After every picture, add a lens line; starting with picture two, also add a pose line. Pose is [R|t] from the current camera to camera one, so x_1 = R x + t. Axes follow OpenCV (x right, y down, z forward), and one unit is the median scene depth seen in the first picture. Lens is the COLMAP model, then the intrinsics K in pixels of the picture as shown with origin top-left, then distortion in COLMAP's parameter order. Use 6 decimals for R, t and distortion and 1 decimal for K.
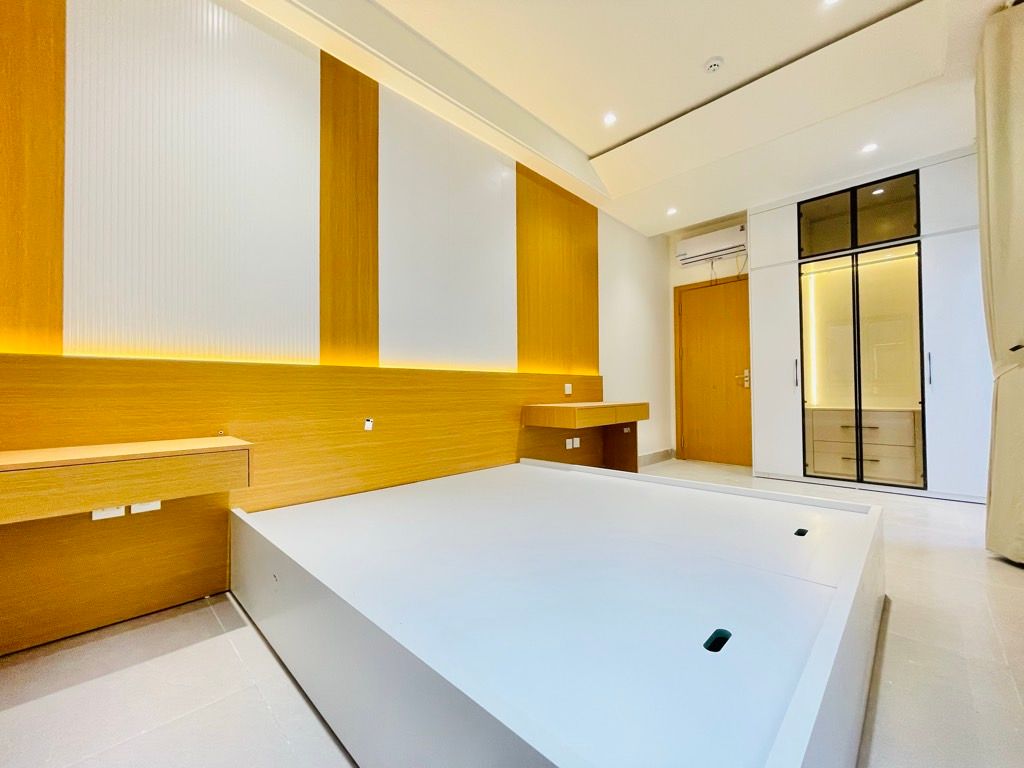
lens RADIAL K [[411.5, 0, 514.1], [0, 411.5, 385.8], [0, 0, 1]] dist [0.002356, -0.000412]
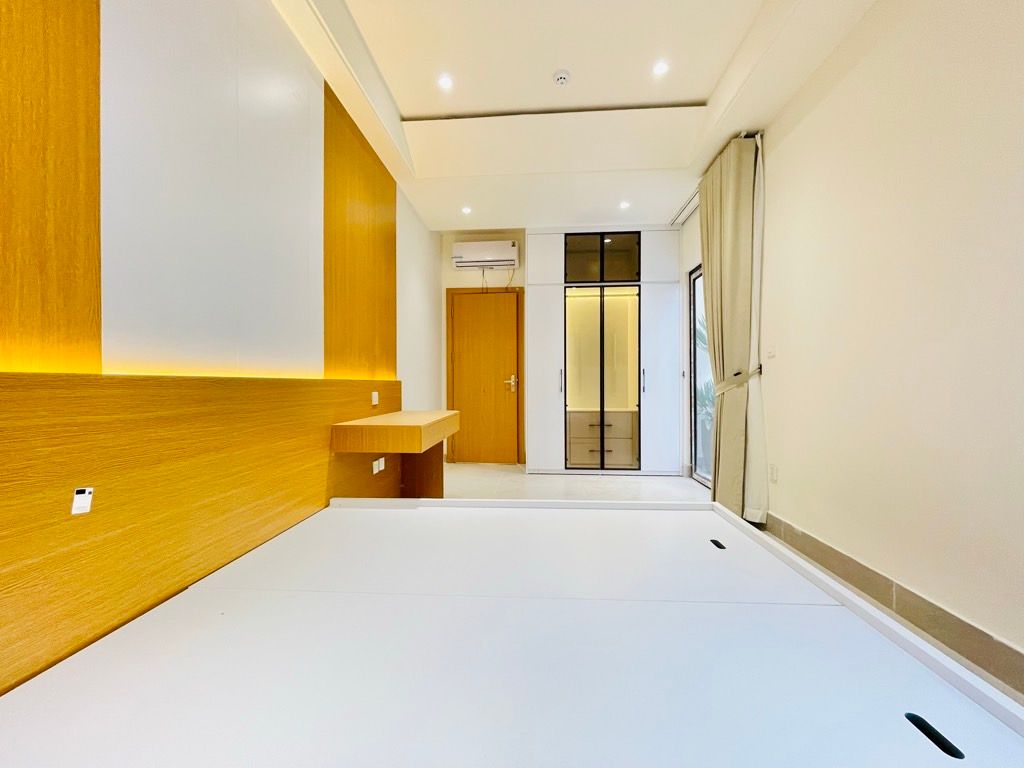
lens RADIAL K [[411.5, 0, 511.0], [0, 411.5, 385.7], [0, 0, 1]] dist [0.002356, -0.000412]
pose [[0.763981, 0.004690, 0.645222, -0.181196], [-0.013744, 0.999865, 0.009006, -0.028028], [-0.645093, -0.015748, 0.763942, 0.220677]]
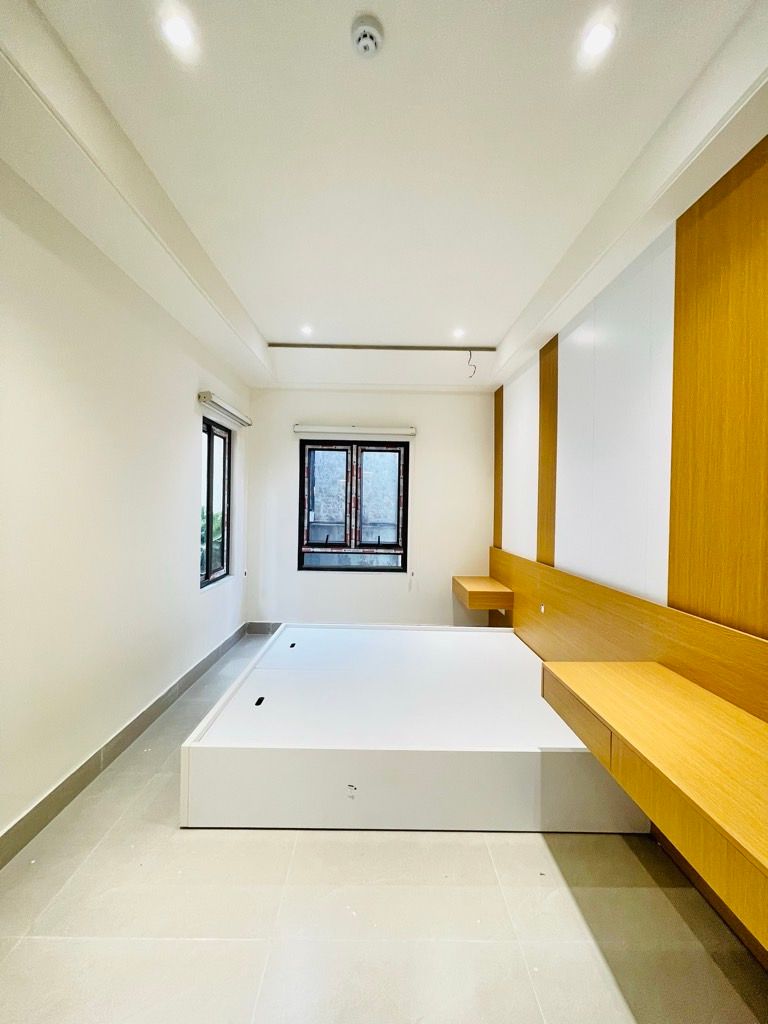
lens RADIAL K [[411.5, 0, 383.7], [0, 411.5, 513.3], [0, 0, 1]] dist [0.002356, -0.000412]
pose [[-0.705763, 0.008401, -0.708398, 0.602833], [0.001386, 0.999944, 0.010478, -0.144157], [0.708447, 0.006413, -0.705735, 0.998116]]
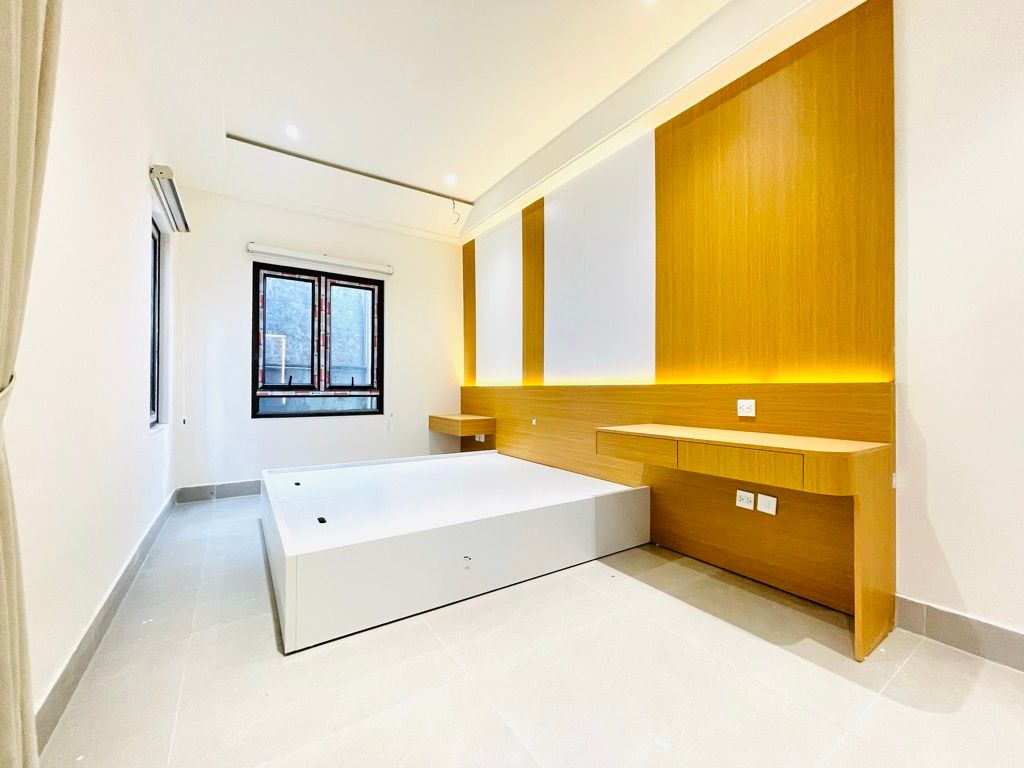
lens RADIAL K [[411.5, 0, 509.8], [0, 411.5, 386.6], [0, 0, 1]] dist [0.002356, -0.000412]
pose [[-0.208743, 0.005519, -0.977955, 0.786283], [0.014907, 0.999886, 0.002461, -0.029983], [0.977857, -0.014064, -0.208801, 0.789613]]
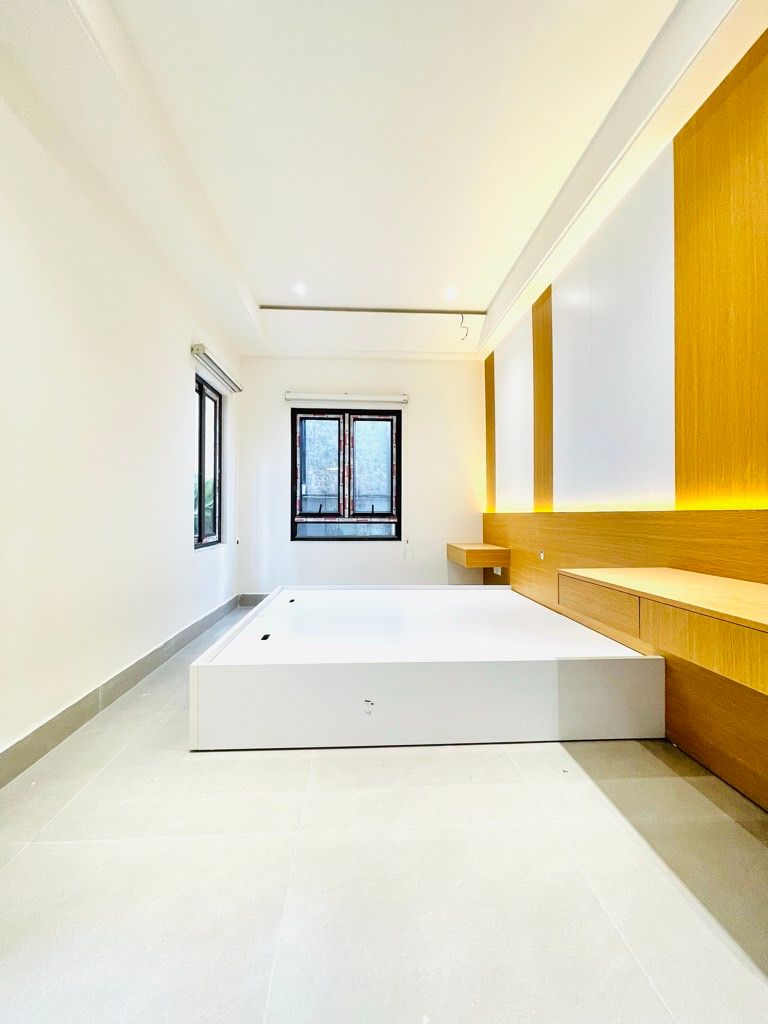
lens RADIAL K [[411.5, 0, 383.3], [0, 411.5, 512.3], [0, 0, 1]] dist [0.002356, -0.000412]
pose [[-0.672162, 0.005508, -0.740384, 0.627379], [0.017103, 0.999821, -0.008090, -0.028129], [0.740207, -0.018101, -0.672136, 0.965326]]
